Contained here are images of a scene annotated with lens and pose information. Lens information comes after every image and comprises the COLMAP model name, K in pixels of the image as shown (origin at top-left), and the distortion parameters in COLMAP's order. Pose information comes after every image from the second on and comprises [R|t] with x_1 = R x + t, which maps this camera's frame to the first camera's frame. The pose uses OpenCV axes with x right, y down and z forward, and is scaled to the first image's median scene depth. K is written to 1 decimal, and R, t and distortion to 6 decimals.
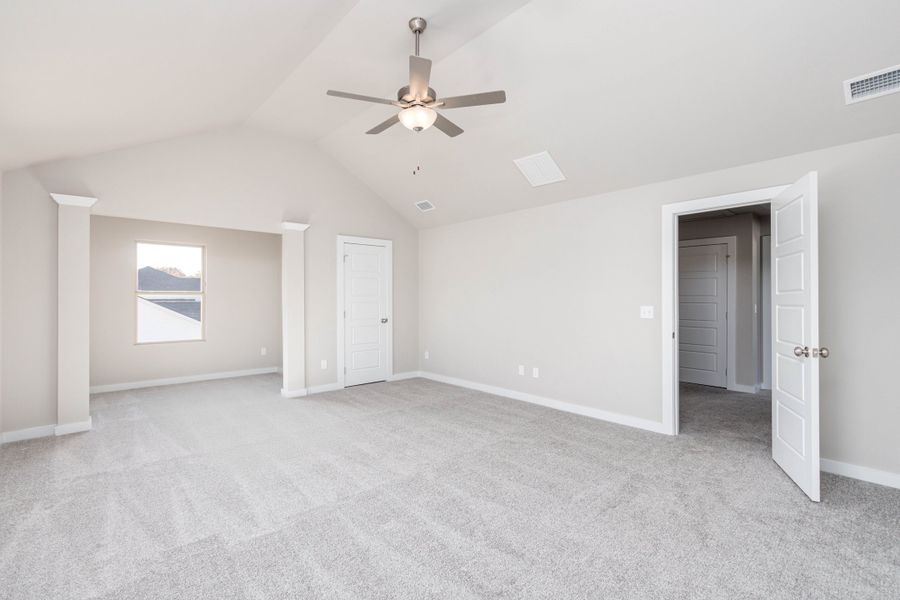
lens RADIAL K [[412.9, 0, 446.5], [0, 412.9, 298.2], [0, 0, 1]] dist [0.003823, 0.000210]
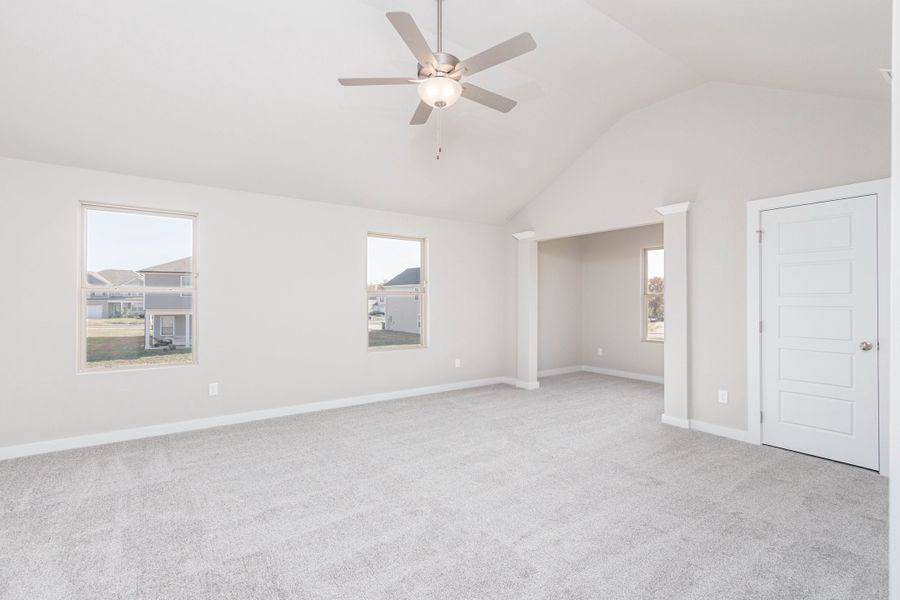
lens RADIAL K [[412.9, 0, 446.5], [0, 412.9, 298.2], [0, 0, 1]] dist [0.003823, 0.000210]
pose [[-0.128402, -0.002050, -0.991720, 0.476518], [-0.004436, 0.999989, -0.001493, 0.000062], [0.991712, 0.004208, -0.128410, 0.674327]]
